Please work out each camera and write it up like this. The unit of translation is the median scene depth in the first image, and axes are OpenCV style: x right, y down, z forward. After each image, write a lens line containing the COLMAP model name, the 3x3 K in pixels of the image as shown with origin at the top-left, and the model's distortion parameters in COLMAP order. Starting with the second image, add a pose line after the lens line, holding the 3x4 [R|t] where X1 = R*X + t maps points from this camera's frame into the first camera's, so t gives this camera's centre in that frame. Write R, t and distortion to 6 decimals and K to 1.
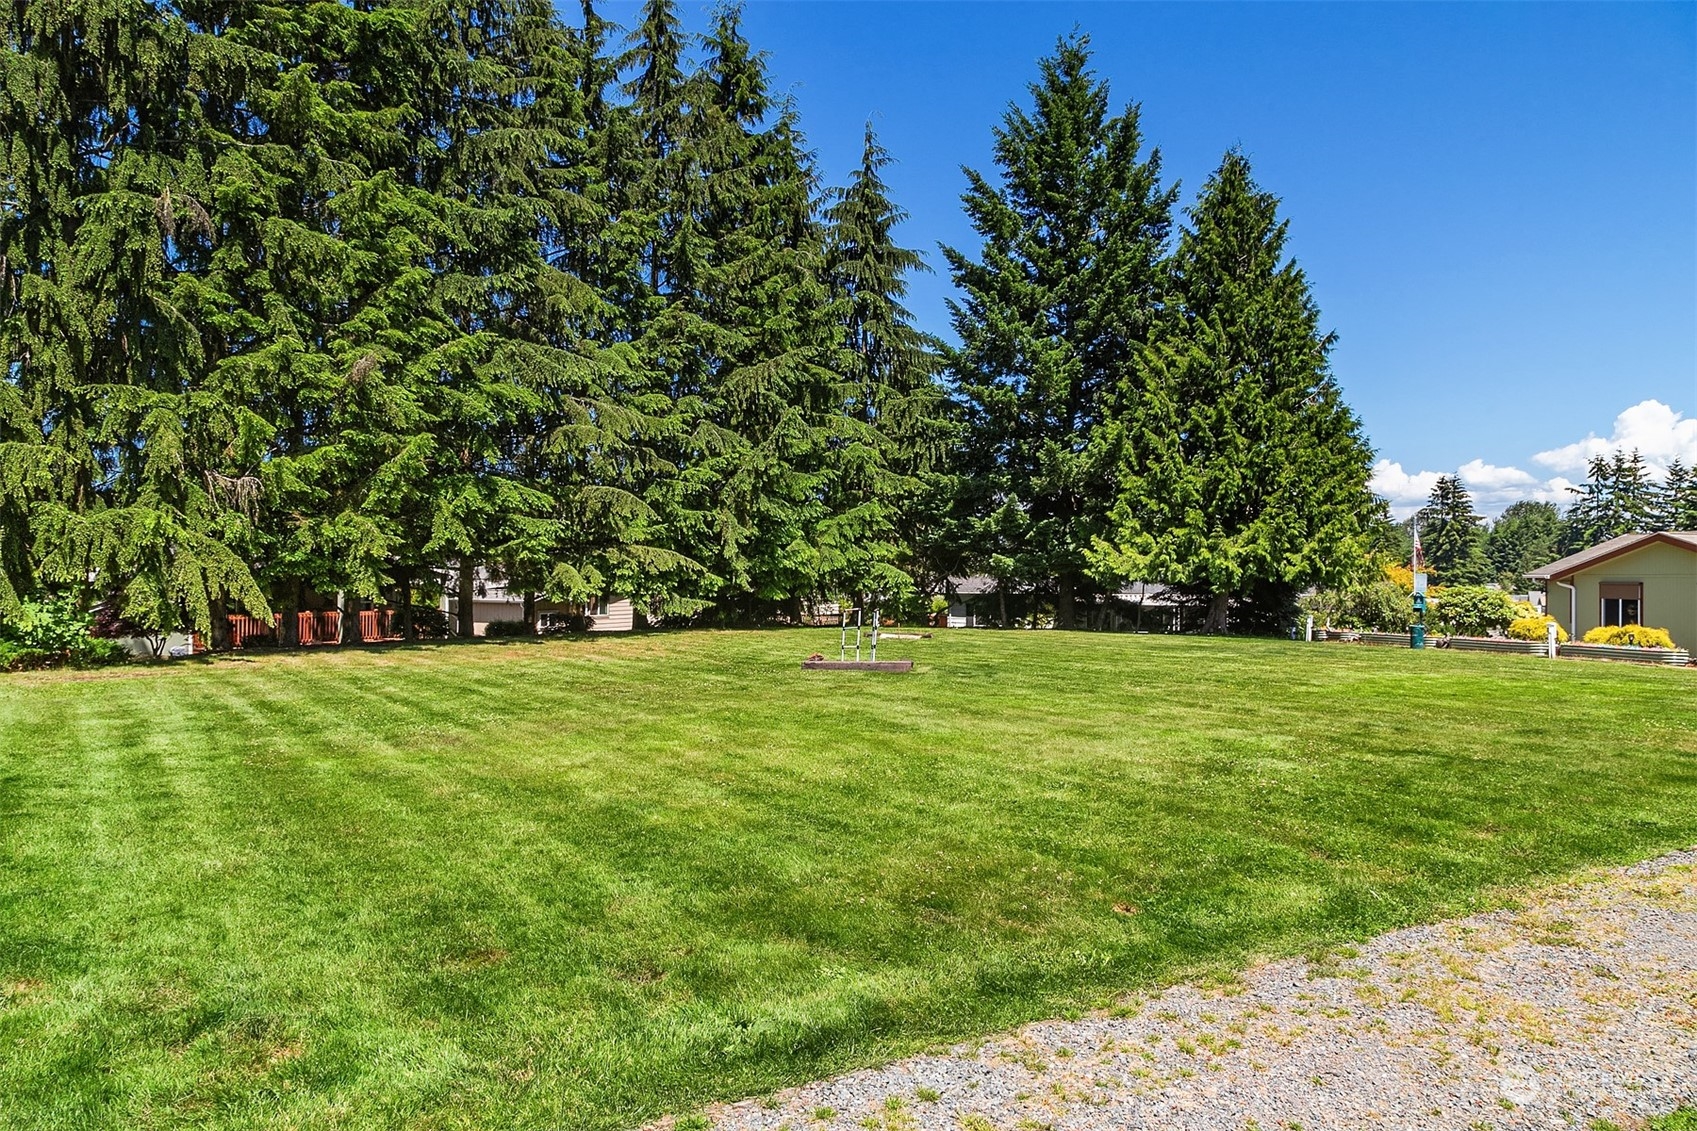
lens RADIAL K [[1201.7, 0, 845.4], [0, 1201.7, 571.0], [0, 0, 1]] dist [0.006573, 0.001311]
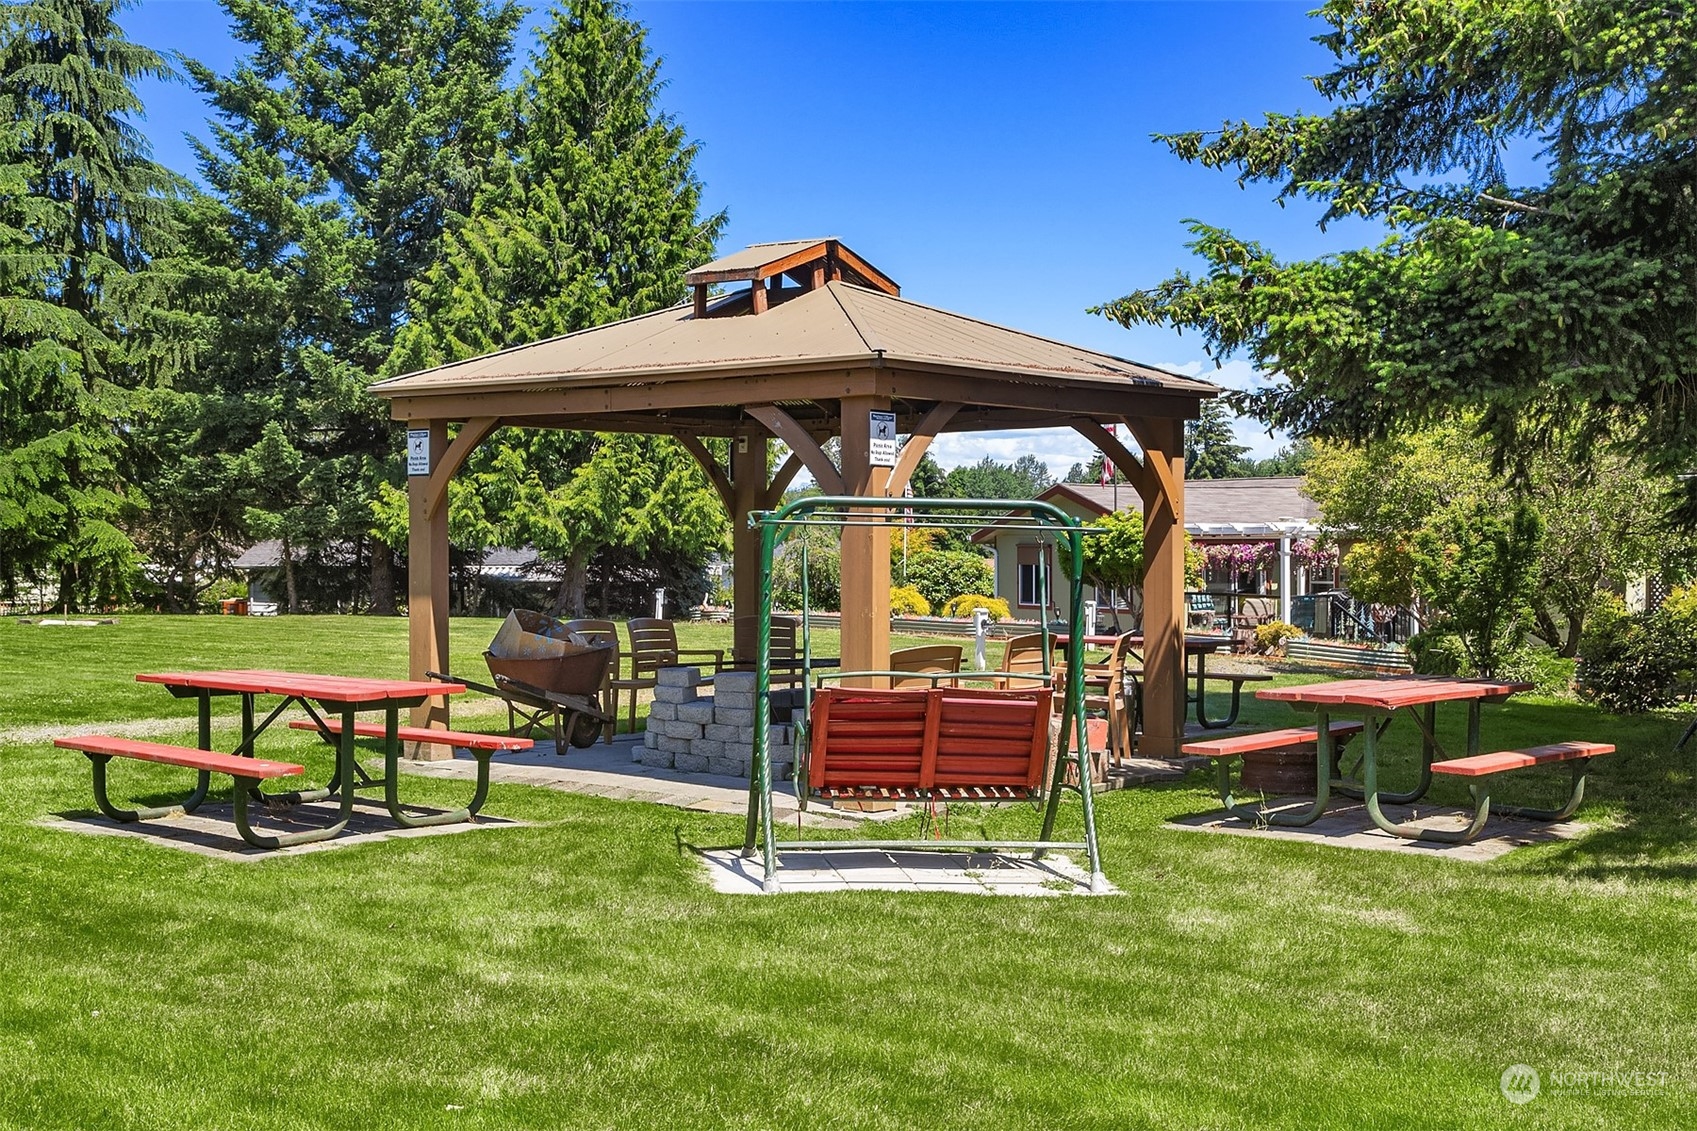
lens RADIAL K [[1992.0, 0, 851.2], [0, 1992.0, 562.1], [0, 0, 1]] dist [0.006858, 0.000000]
pose [[0.948818, -0.006674, 0.315752, 0.085758], [0.001906, 0.999880, 0.015405, 0.000427], [-0.315817, -0.014015, 0.948717, -0.203428]]
